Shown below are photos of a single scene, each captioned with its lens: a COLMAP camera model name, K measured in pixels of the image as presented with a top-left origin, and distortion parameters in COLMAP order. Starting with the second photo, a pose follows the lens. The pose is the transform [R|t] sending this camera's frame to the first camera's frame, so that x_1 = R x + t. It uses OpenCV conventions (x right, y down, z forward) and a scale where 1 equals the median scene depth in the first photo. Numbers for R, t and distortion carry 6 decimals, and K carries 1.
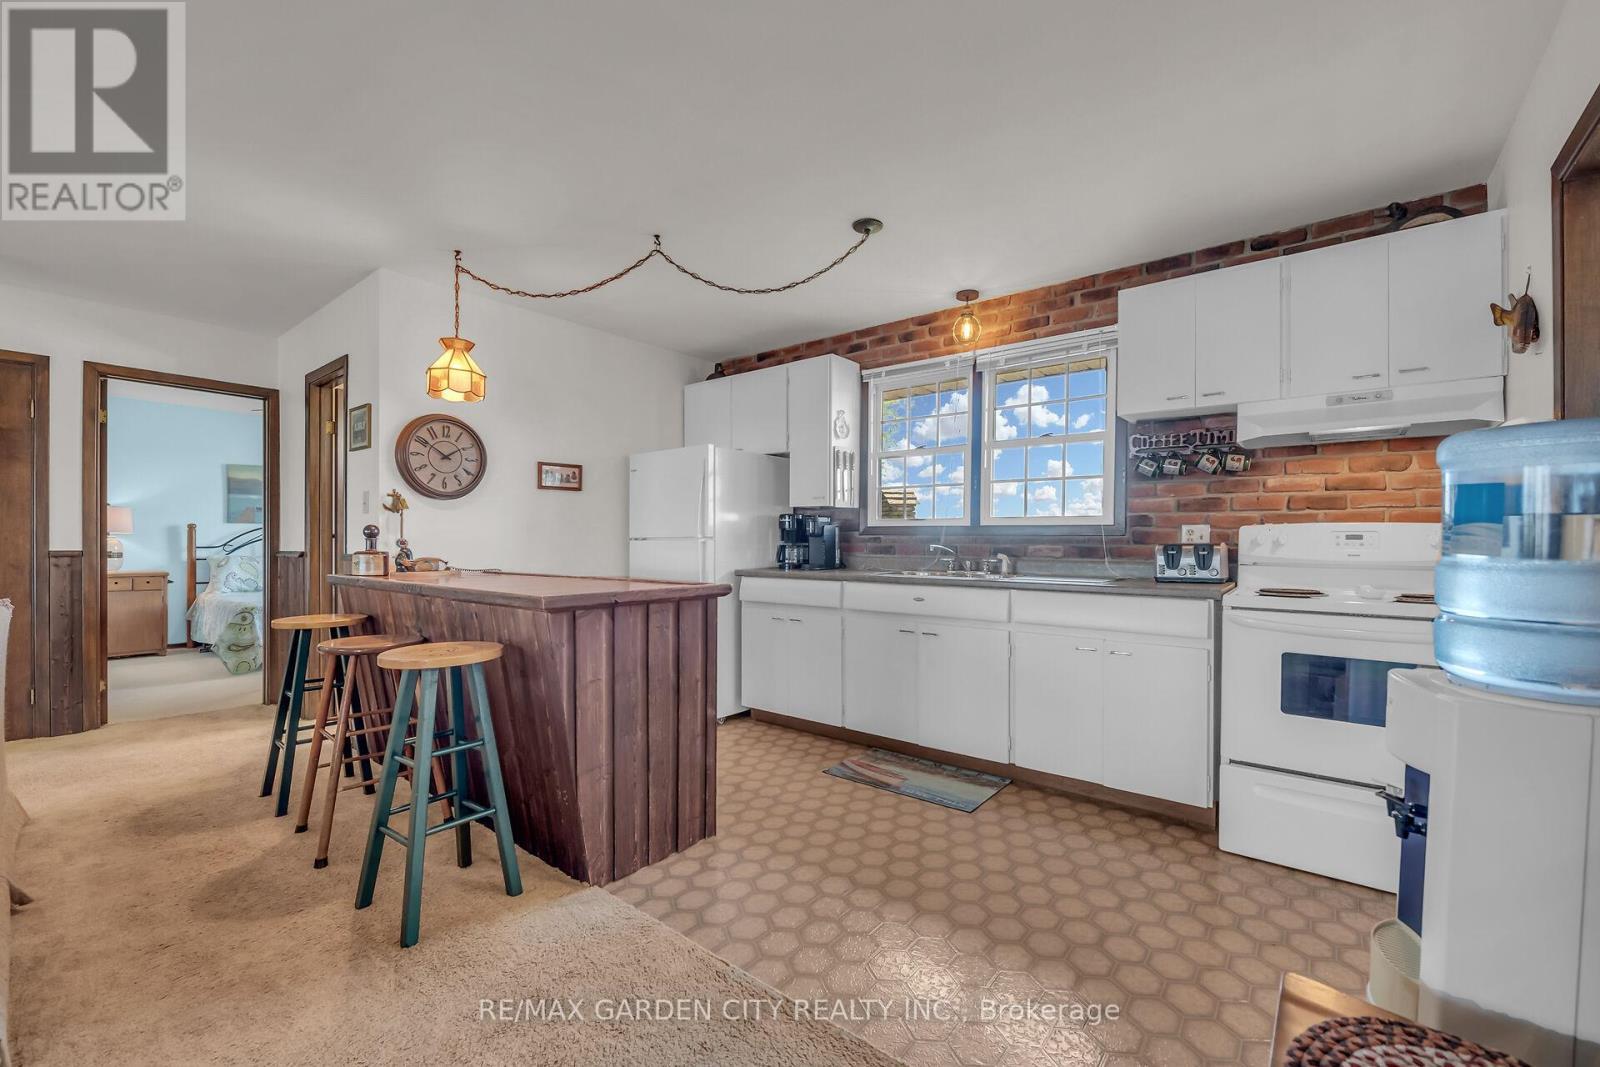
lens RADIAL K [[650.2, 0, 800.2], [0, 650.2, 539.3], [0, 0, 1]] dist [-0.009599, -0.001616]
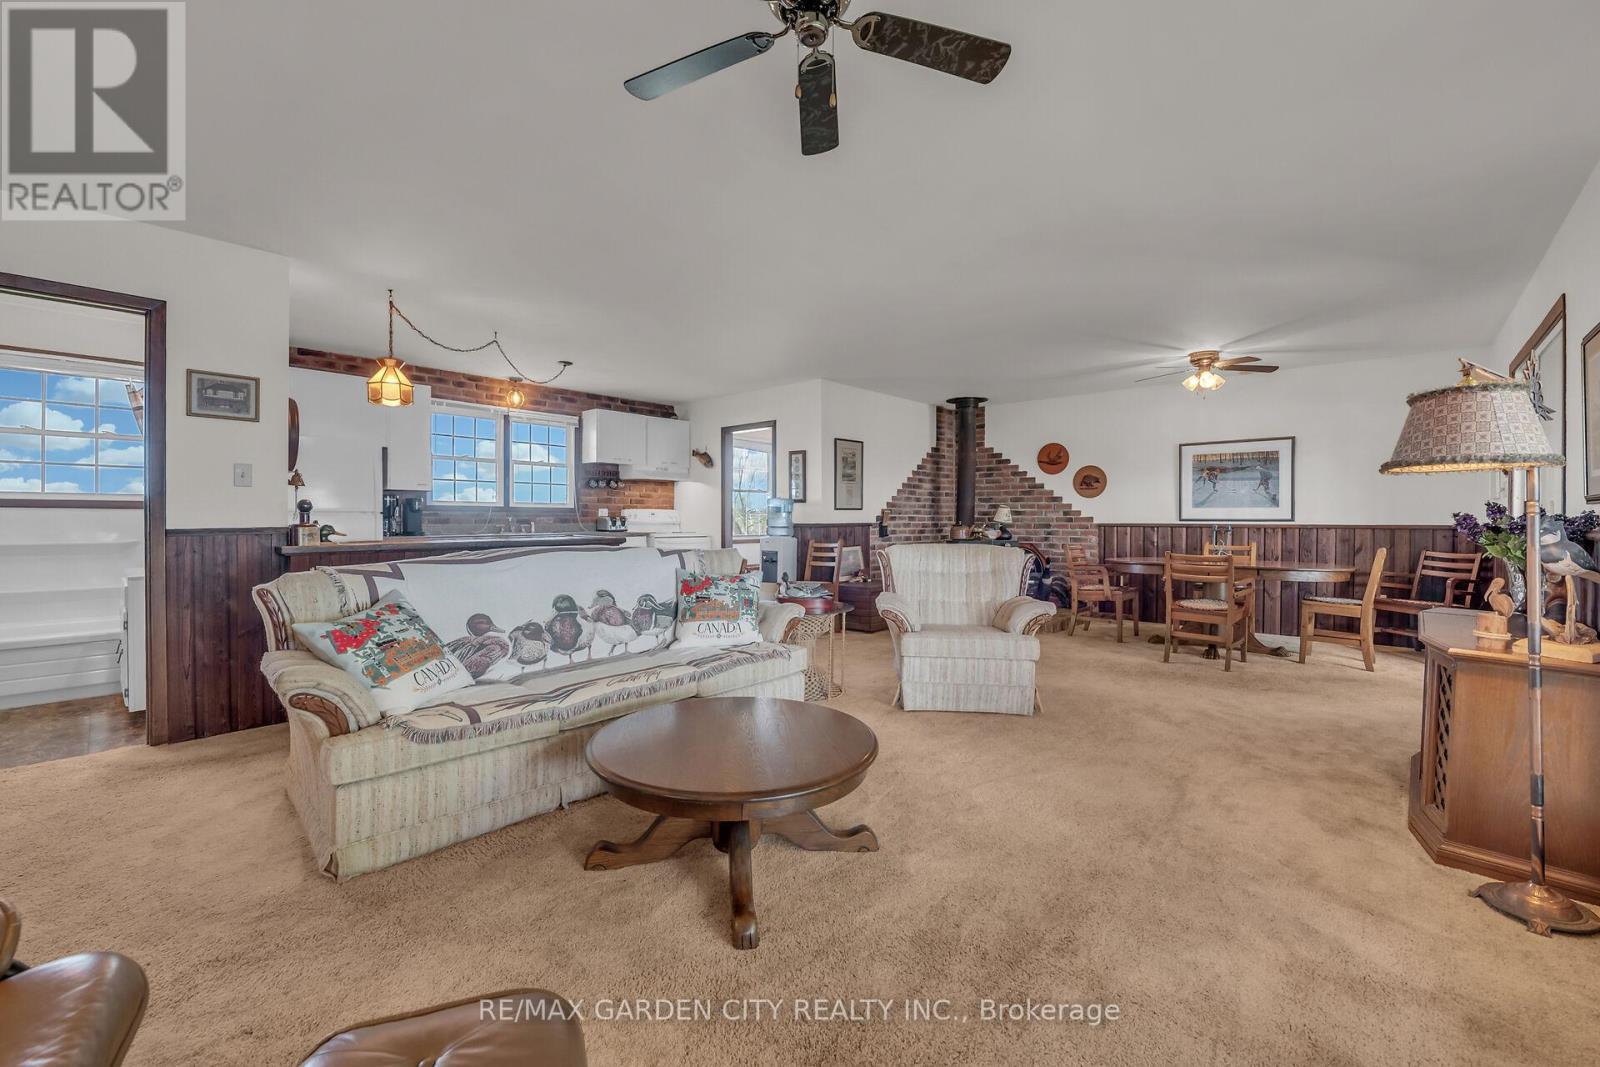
lens RADIAL K [[650.2, 0, 795.7], [0, 650.2, 523.9], [0, 0, 1]] dist [-0.009599, -0.001616]
pose [[0.059166, -0.014056, 0.998149, -1.579556], [-0.002365, 0.999896, 0.014220, -0.001750], [-0.998245, -0.003202, 0.059127, 0.122236]]
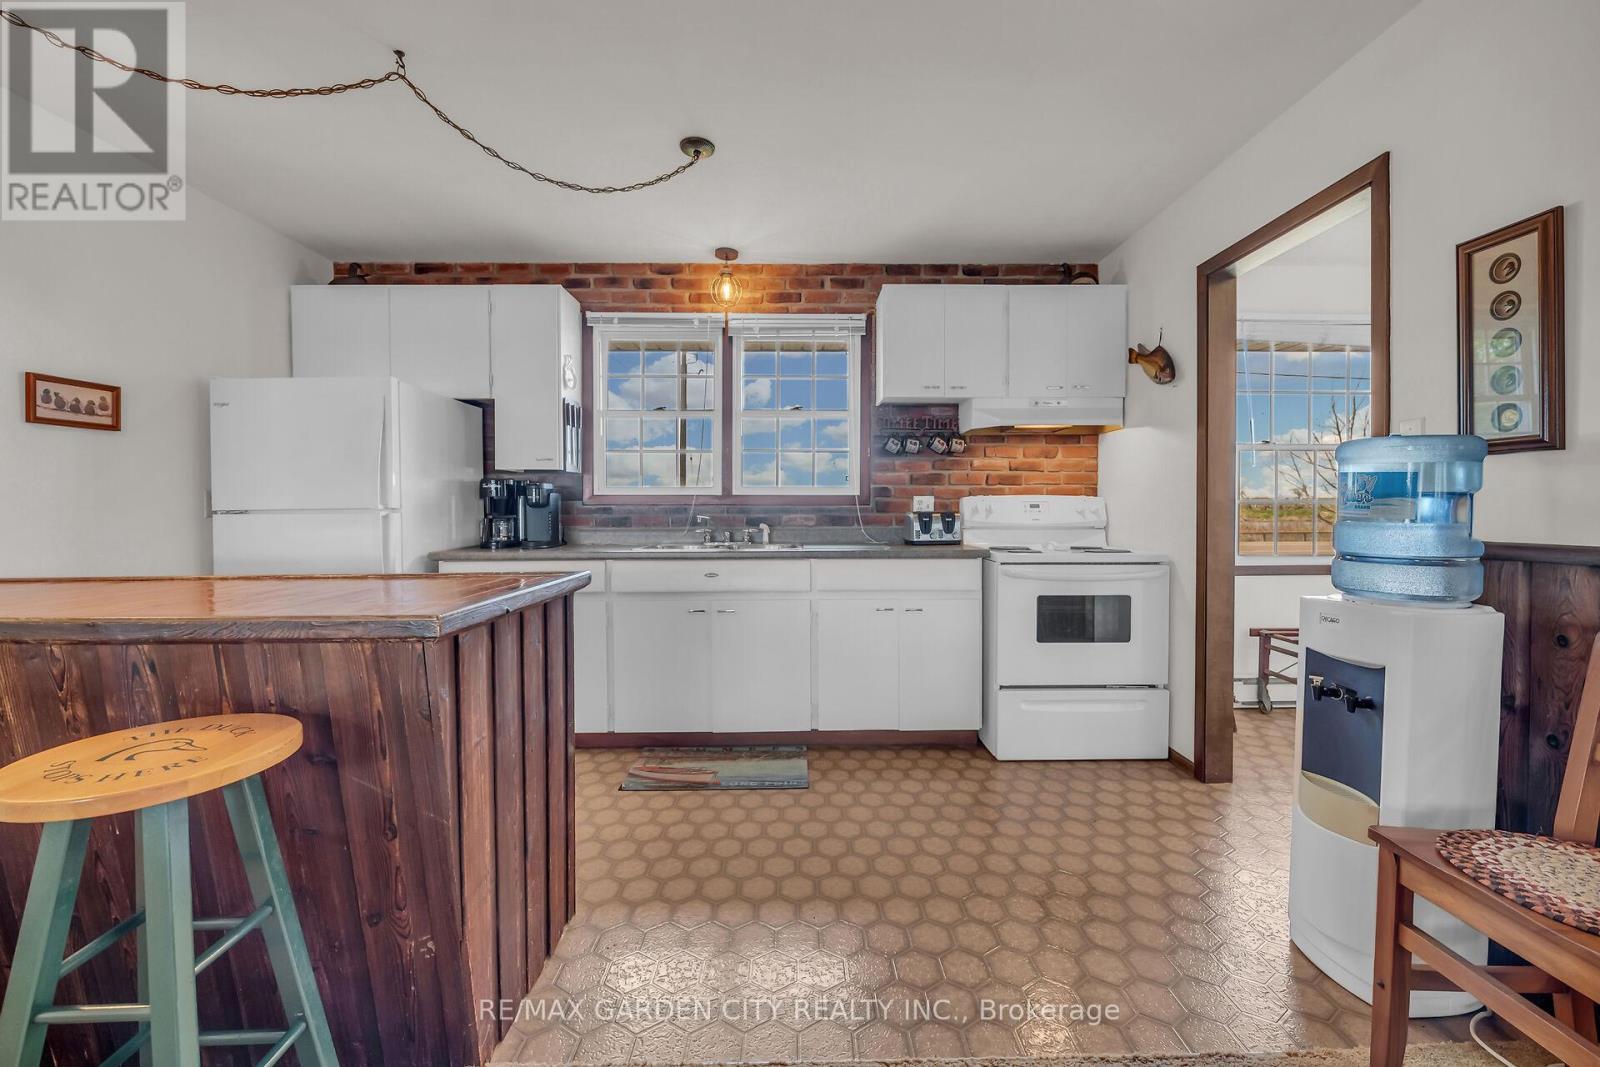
lens RADIAL K [[650.2, 0, 796.5], [0, 650.2, 519.6], [0, 0, 1]] dist [-0.009599, -0.001616]
pose [[0.770666, -0.016924, 0.637015, -0.293036], [0.005596, 0.999788, 0.019791, -0.003673], [-0.637215, -0.011687, 0.770597, 0.203957]]
